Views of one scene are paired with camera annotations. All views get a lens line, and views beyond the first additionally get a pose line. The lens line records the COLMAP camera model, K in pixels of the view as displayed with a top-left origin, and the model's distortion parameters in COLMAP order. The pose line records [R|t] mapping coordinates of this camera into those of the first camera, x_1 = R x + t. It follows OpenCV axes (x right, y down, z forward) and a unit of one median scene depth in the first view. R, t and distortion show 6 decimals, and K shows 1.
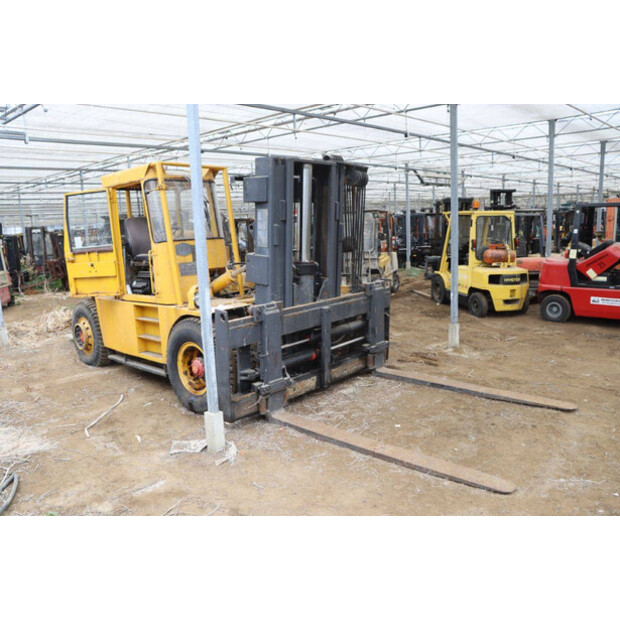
lens RADIAL K [[511.4, 0, 310.4], [0, 511.4, 309.9], [0, 0, 1]] dist [-0.148905, 0.116376]
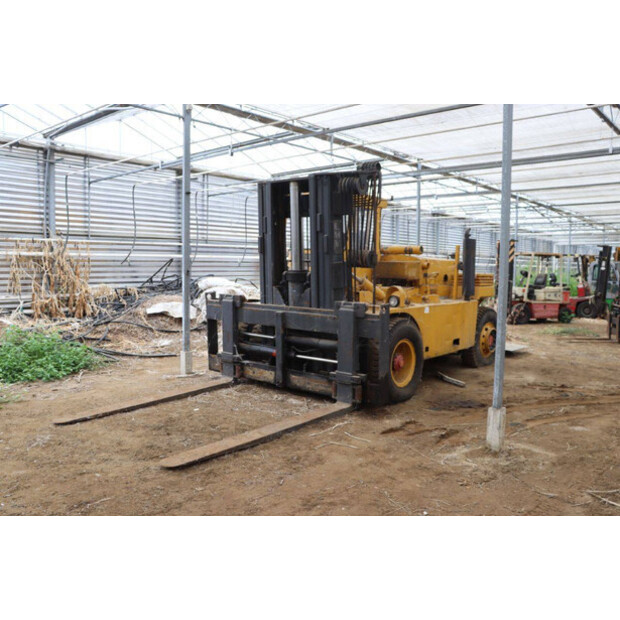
lens RADIAL K [[541.6, 0, 308.4], [0, 541.6, 310.5], [0, 0, 1]] dist [-0.102670, 0.035450]
pose [[0.023326, 0.123133, -0.992116, 1.162494], [-0.181871, 0.976349, 0.116900, -0.151717], [0.983046, 0.177711, 0.045169, 0.993467]]
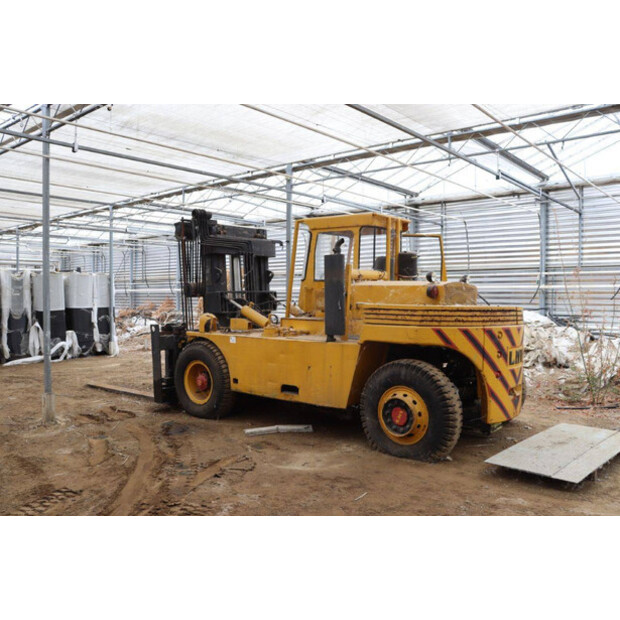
lens RADIAL K [[541.6, 0, 309.7], [0, 541.6, 312.7], [0, 0, 1]] dist [-0.102670, 0.035450]
pose [[-0.998543, 0.040595, -0.035547, -0.160015], [0.032444, 0.978093, 0.205625, -0.357651], [0.043116, 0.204172, -0.977985, 2.465676]]
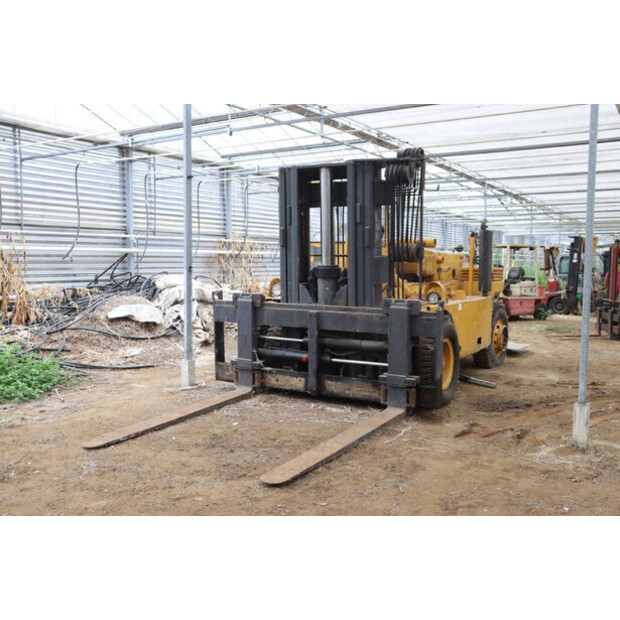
lens RADIAL K [[629.0, 0, 309.3], [0, 629.0, 308.5], [0, 0, 1]] dist [-0.039619, 0.000000]
pose [[0.193054, 0.114528, -0.974481, 1.197207], [-0.180260, 0.980400, 0.079512, -0.104584], [0.964488, 0.160309, 0.209915, 0.725857]]
